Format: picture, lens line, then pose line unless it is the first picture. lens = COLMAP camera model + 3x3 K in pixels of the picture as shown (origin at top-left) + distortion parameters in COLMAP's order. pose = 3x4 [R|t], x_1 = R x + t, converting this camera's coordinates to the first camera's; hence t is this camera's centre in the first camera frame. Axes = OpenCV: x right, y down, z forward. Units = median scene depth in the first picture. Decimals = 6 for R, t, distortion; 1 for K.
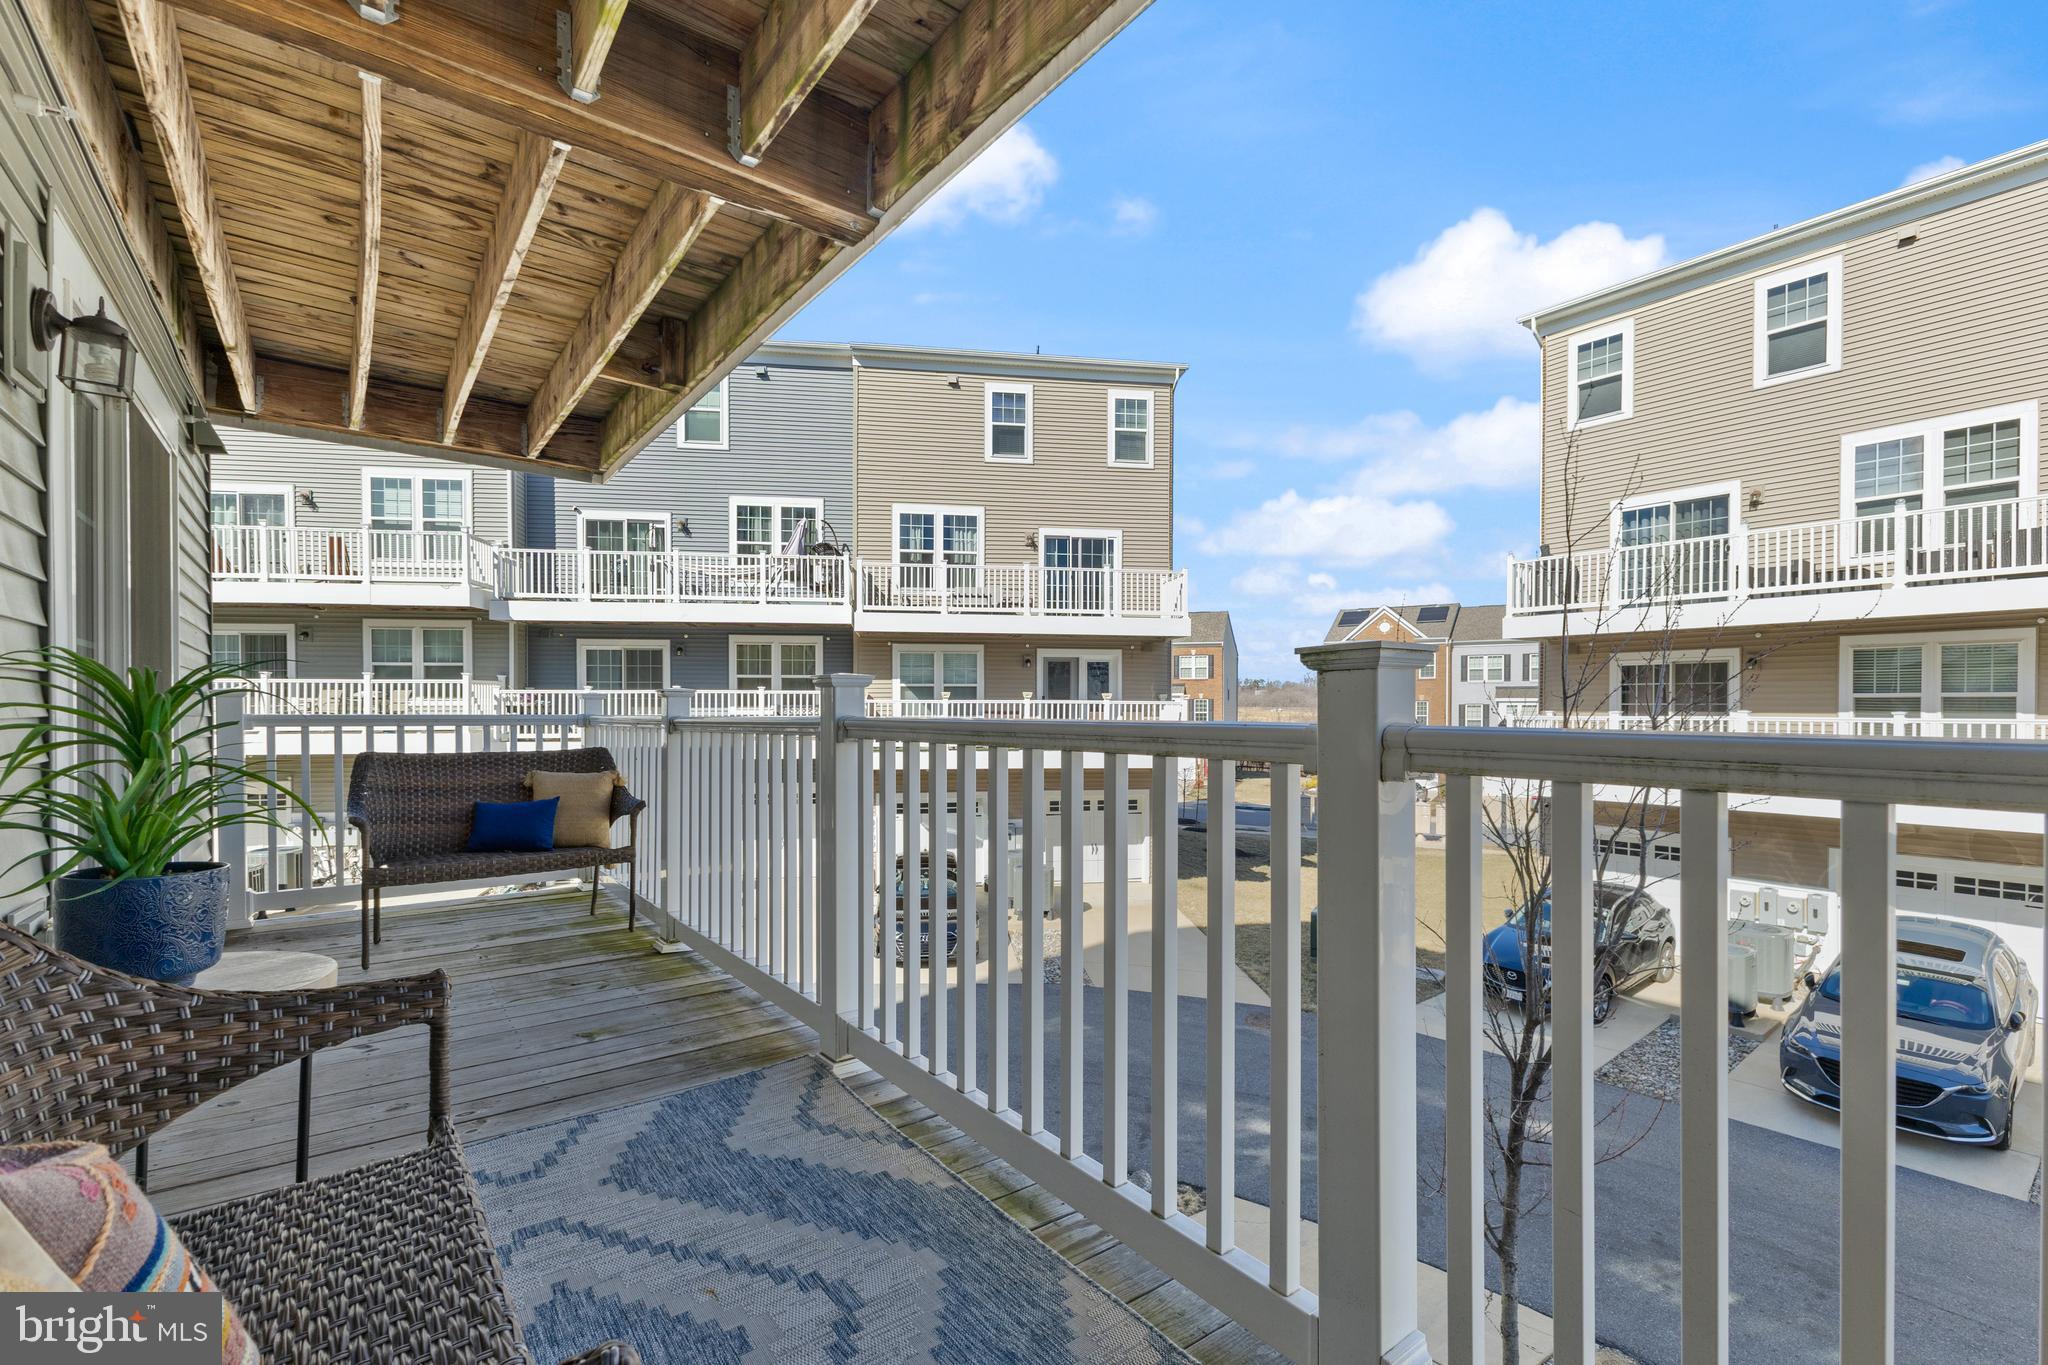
lens RADIAL K [[889.7, 0, 998.4], [0, 889.7, 712.3], [0, 0, 1]] dist [0.013541, -0.003662]
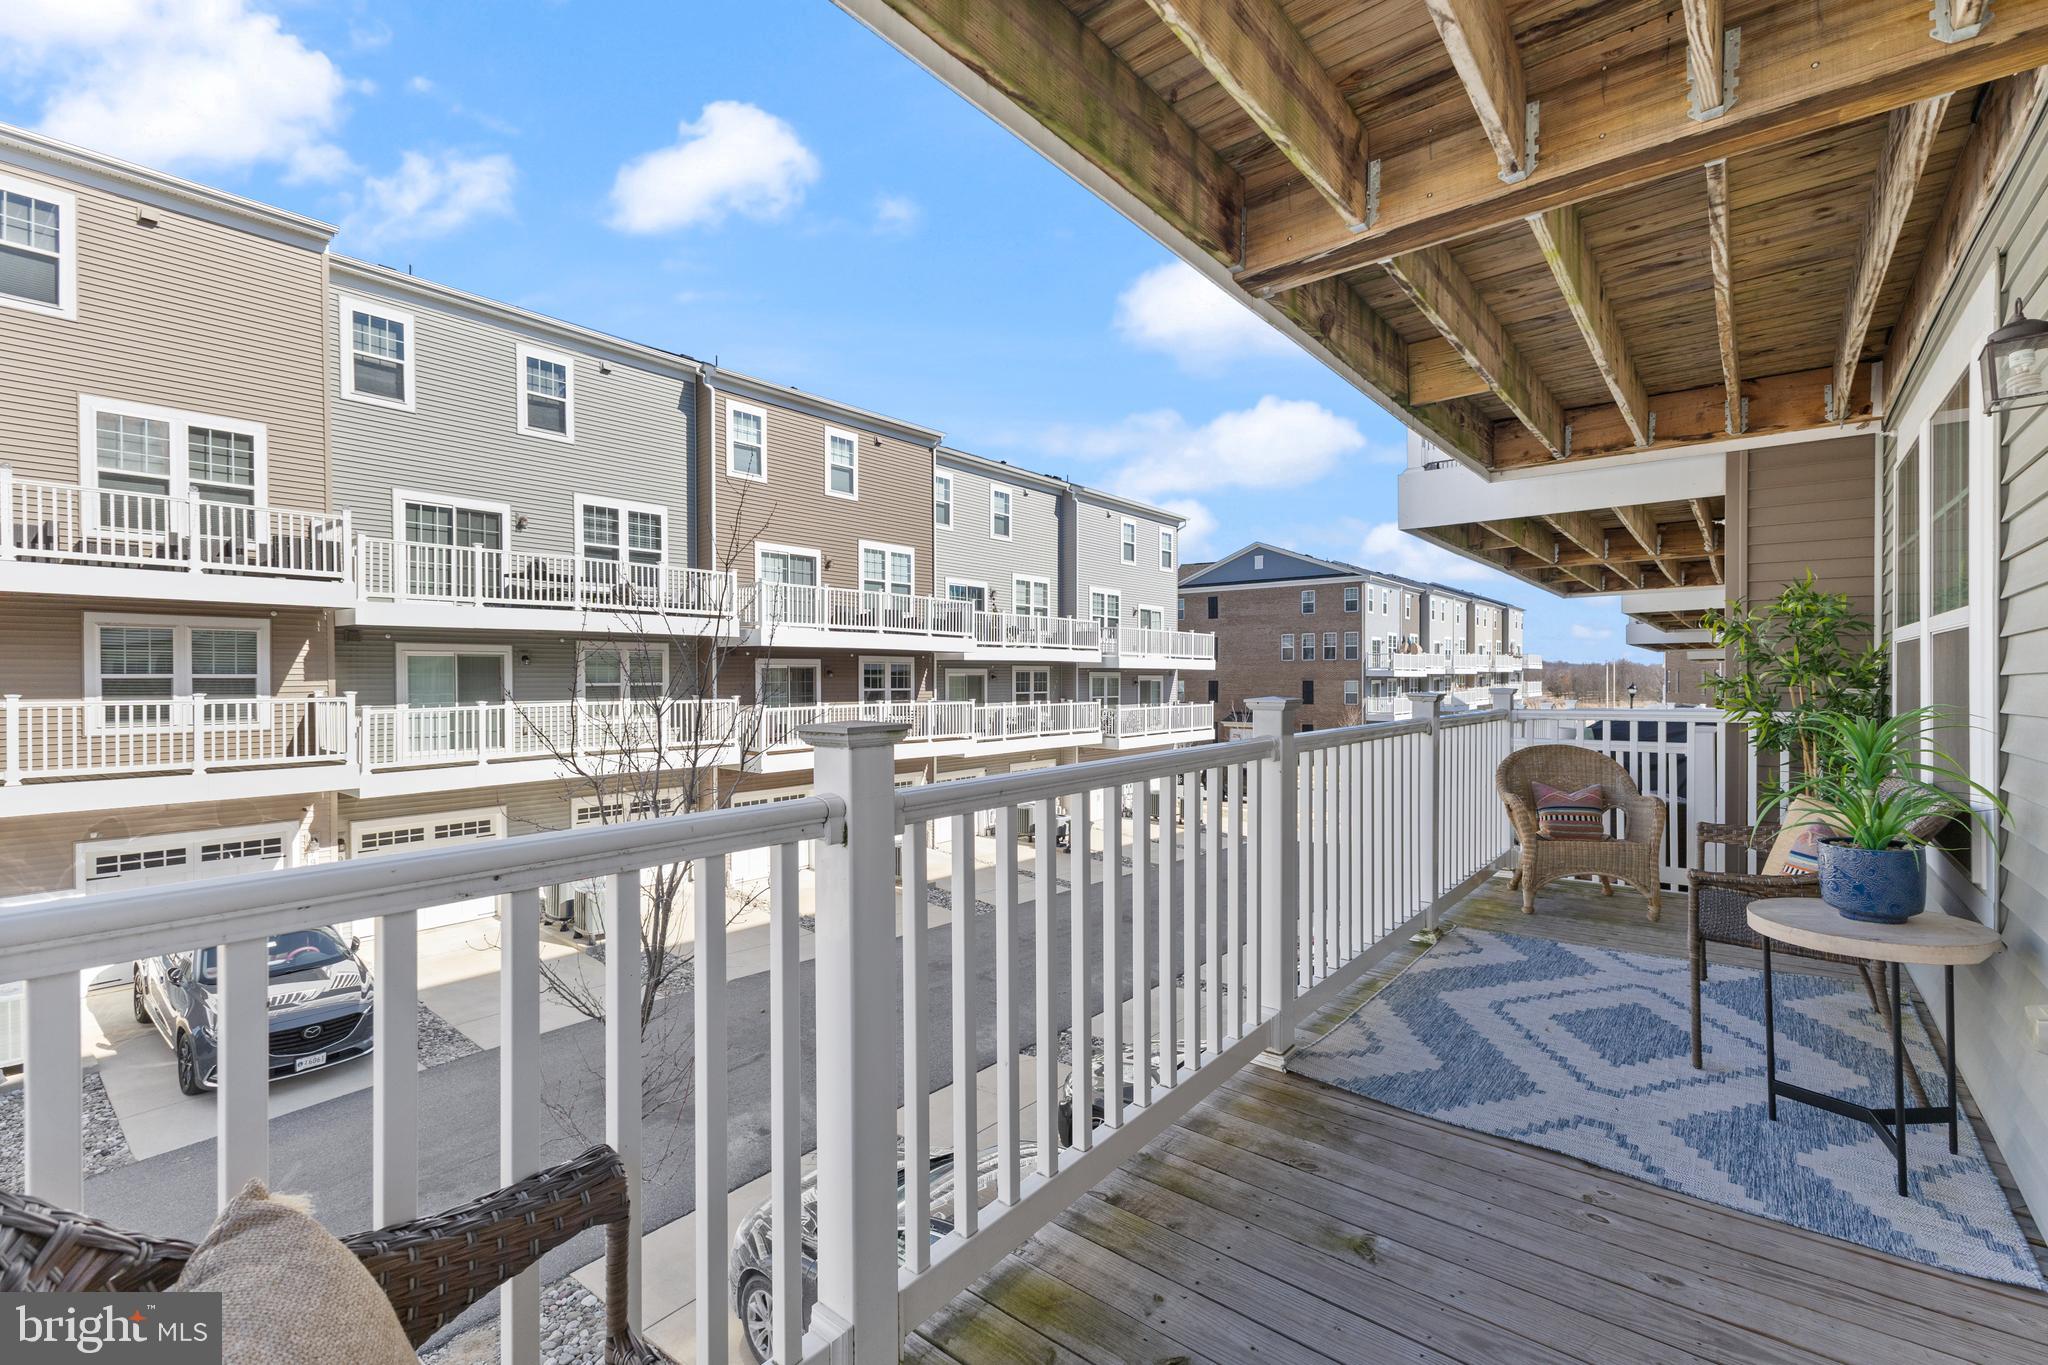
lens RADIAL K [[889.7, 0, 1051.4], [0, 889.7, 682.7], [0, 0, 1]] dist [0.013541, -0.003662]
pose [[-0.272940, -0.005461, 0.962015, -0.277396], [0.005591, 0.999958, 0.007262, -0.016538], [-0.962015, 0.007360, -0.272898, 0.377089]]
